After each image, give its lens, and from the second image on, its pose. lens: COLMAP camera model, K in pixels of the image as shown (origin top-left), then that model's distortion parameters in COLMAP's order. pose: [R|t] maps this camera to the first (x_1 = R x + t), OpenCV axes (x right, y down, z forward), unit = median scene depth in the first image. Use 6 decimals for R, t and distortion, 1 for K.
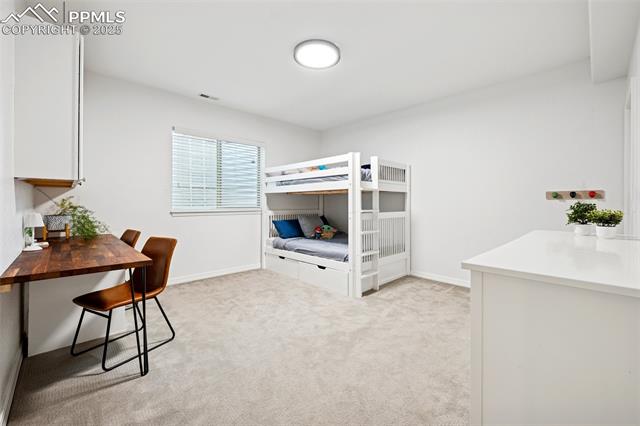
lens RADIAL K [[271.4, 0, 322.0], [0, 271.4, 206.0], [0, 0, 1]] dist [-0.000217, -0.000640]
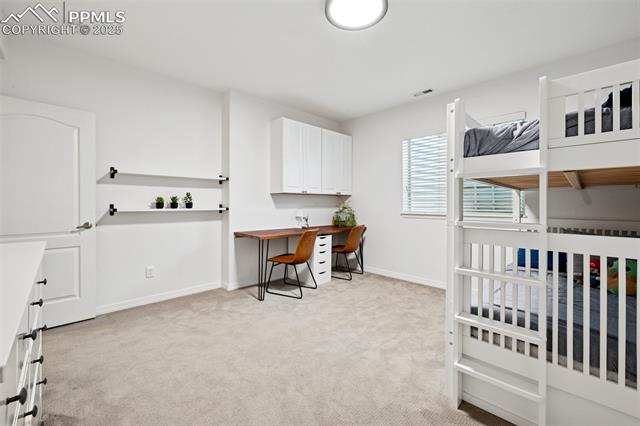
lens RADIAL K [[271.4, 0, 322.0], [0, 271.4, 206.0], [0, 0, 1]] dist [-0.000217, -0.000640]
pose [[-0.022629, 0.002601, -0.999741, 0.670366], [-0.008168, 0.999963, 0.002786, -0.010932], [0.999711, 0.008229, -0.022607, 0.841811]]
